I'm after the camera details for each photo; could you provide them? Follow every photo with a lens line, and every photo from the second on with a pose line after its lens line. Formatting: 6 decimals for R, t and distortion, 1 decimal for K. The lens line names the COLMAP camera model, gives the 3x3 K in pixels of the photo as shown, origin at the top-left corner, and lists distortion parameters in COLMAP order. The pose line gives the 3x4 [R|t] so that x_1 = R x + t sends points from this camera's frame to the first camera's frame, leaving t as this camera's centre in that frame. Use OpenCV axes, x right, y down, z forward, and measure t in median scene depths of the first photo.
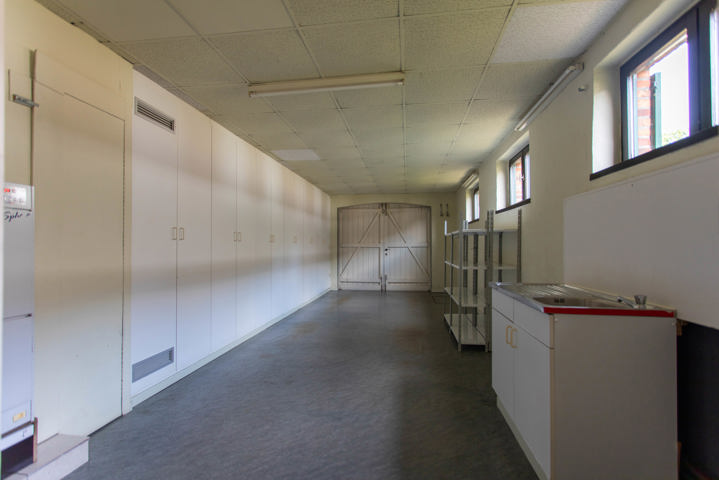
lens RADIAL K [[344.7, 0, 362.4], [0, 344.7, 240.4], [0, 0, 1]] dist [0.004926, -0.000054]
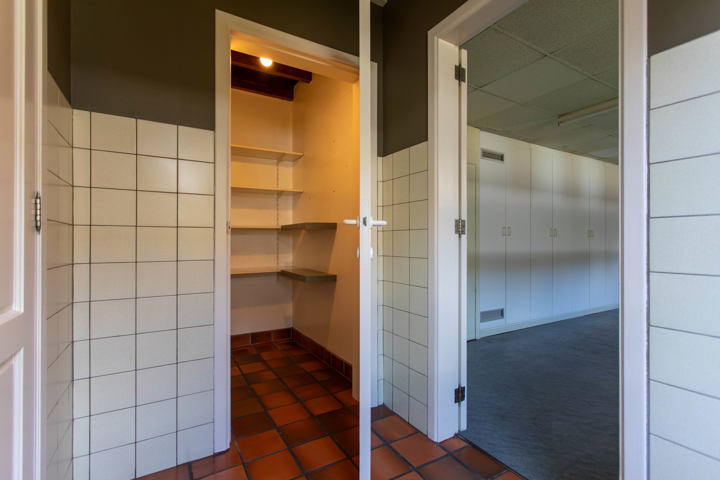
lens RADIAL K [[345.2, 0, 362.9], [0, 345.2, 240.4], [0, 0, 1]] dist [0.004926, -0.000054]
pose [[0.633191, 0.002621, -0.773991, 0.217285], [0.008275, 0.999914, 0.010155, -0.001209], [0.773951, -0.012835, 0.633115, -0.404956]]
